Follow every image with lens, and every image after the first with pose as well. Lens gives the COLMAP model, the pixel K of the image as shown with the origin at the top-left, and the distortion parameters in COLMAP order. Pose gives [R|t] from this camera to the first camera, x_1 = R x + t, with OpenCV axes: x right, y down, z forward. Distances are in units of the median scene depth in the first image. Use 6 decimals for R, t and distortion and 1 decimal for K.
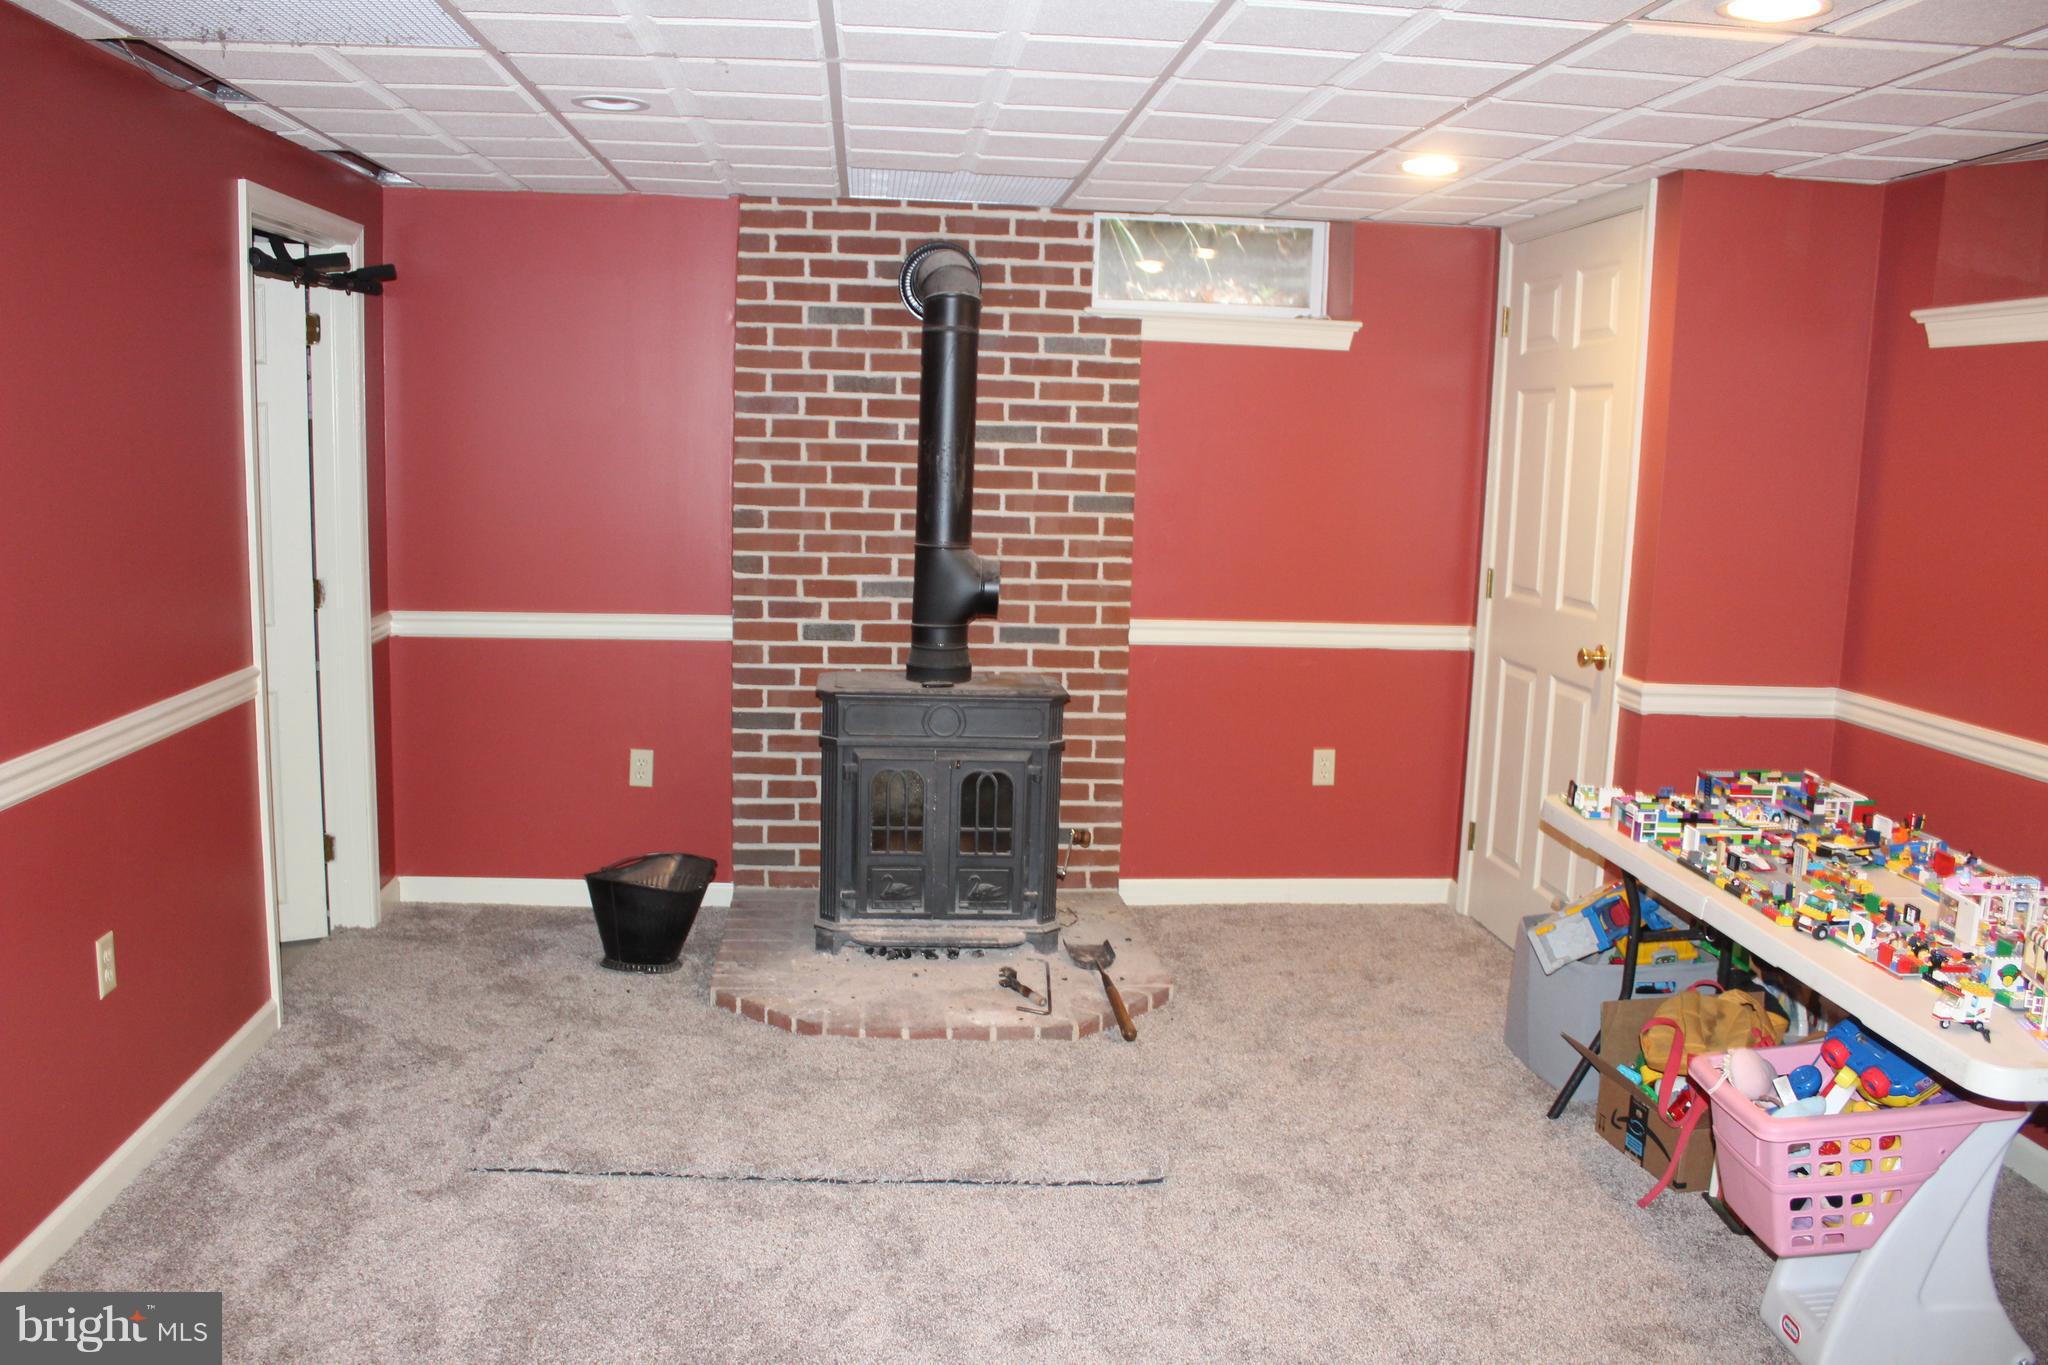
lens RADIAL K [[1719.2, 0, 1014.7], [0, 1719.2, 698.1], [0, 0, 1]] dist [-0.054452, 0.010143]
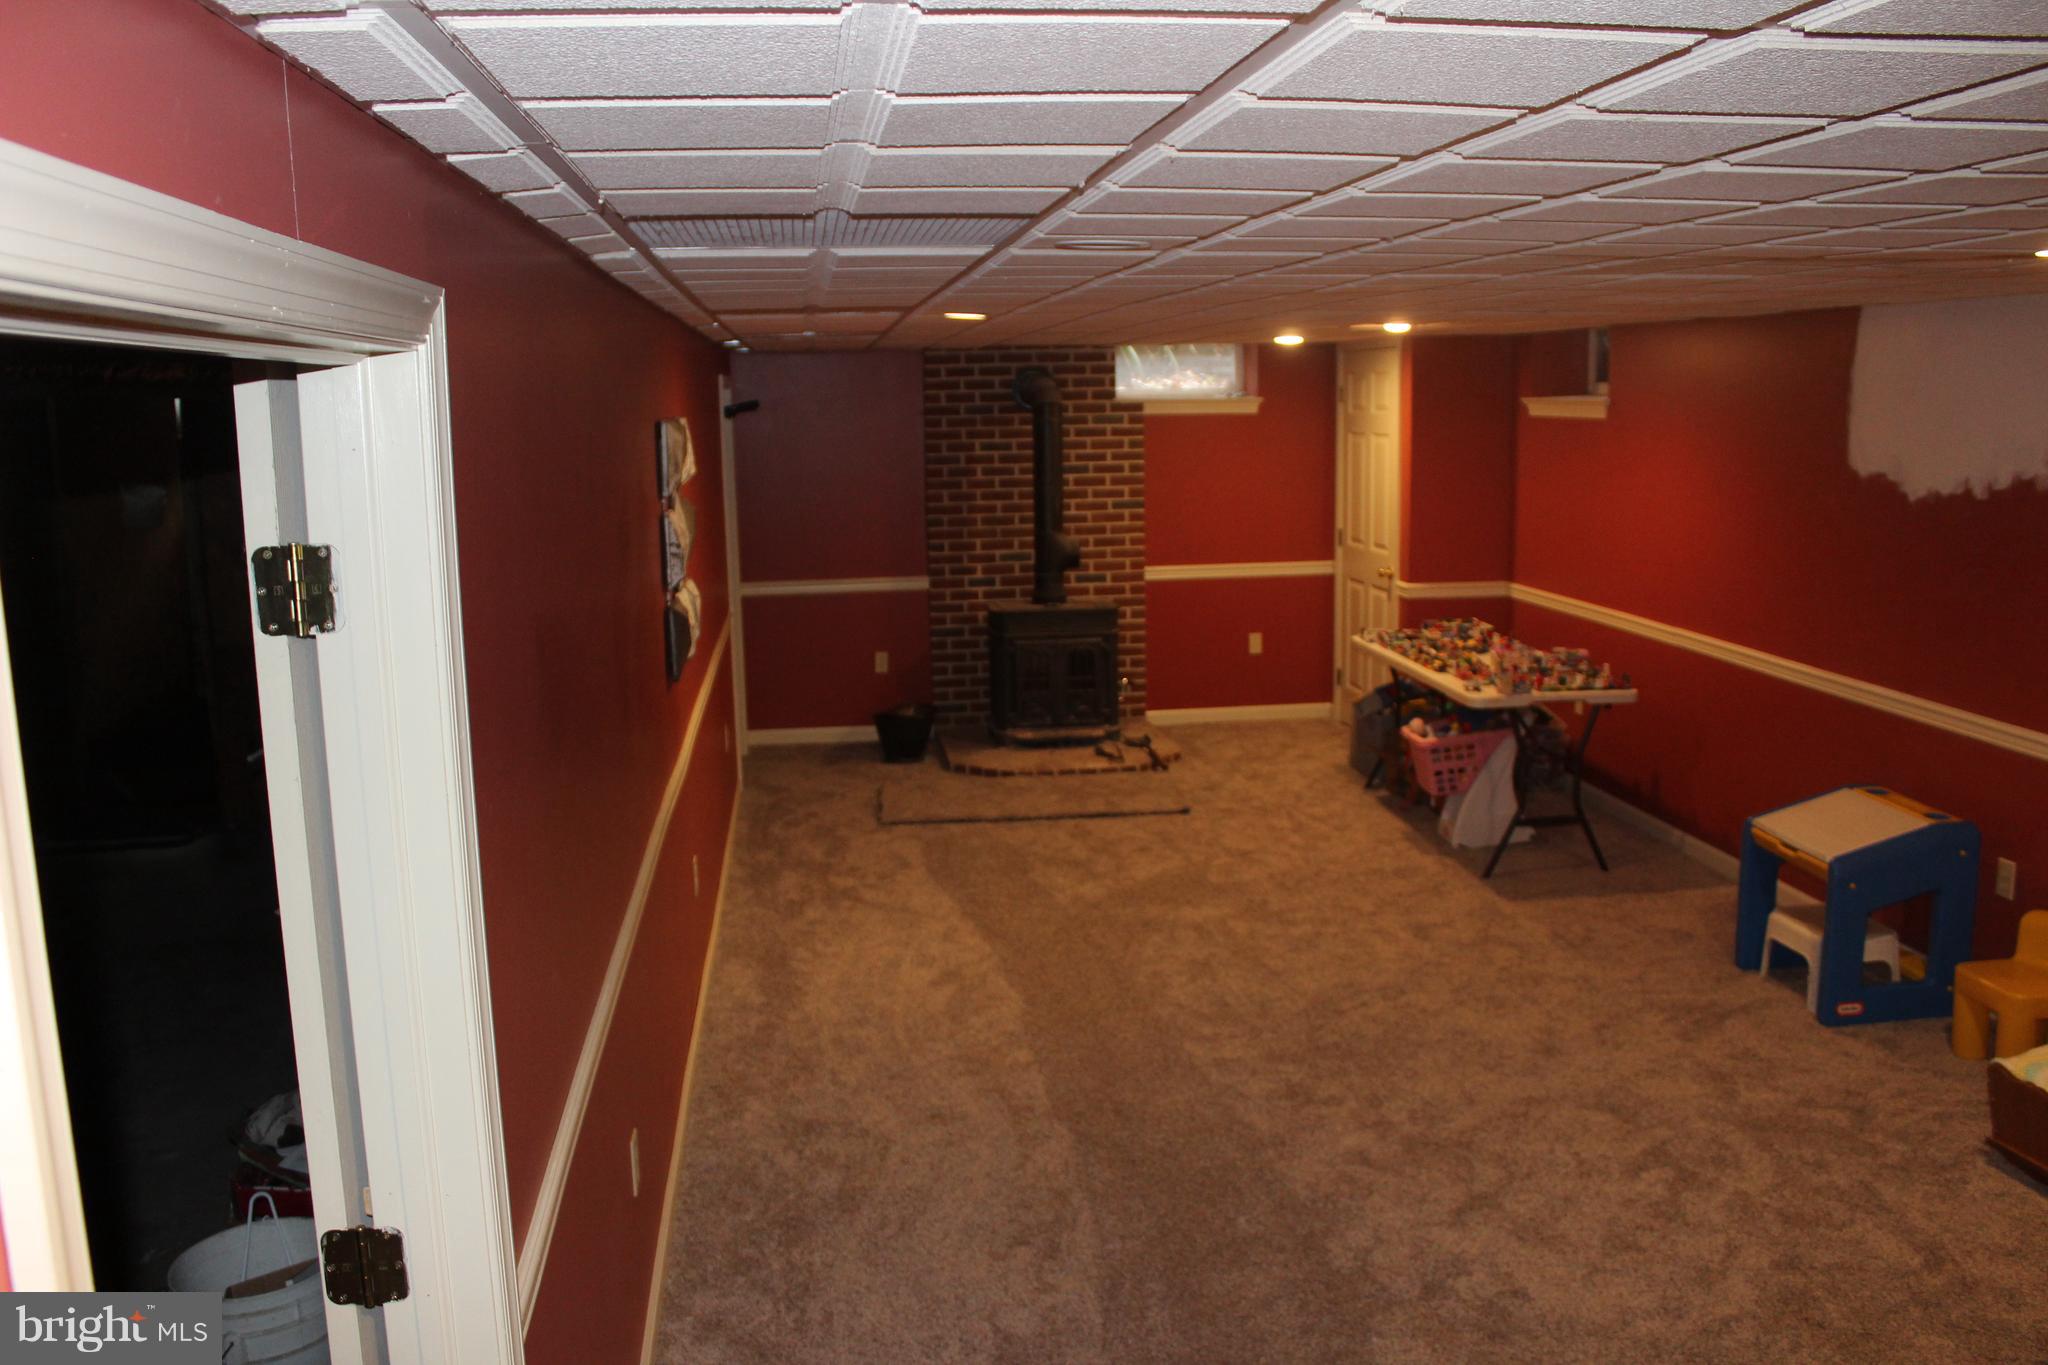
lens RADIAL K [[1719.2, 0, 1034.1], [0, 1719.2, 671.8], [0, 0, 1]] dist [-0.054452, 0.010143]
pose [[0.997786, -0.053312, 0.039752, -0.133203], [0.053086, 0.998567, 0.006725, 0.048018], [-0.040054, -0.004599, 0.999187, -0.845130]]
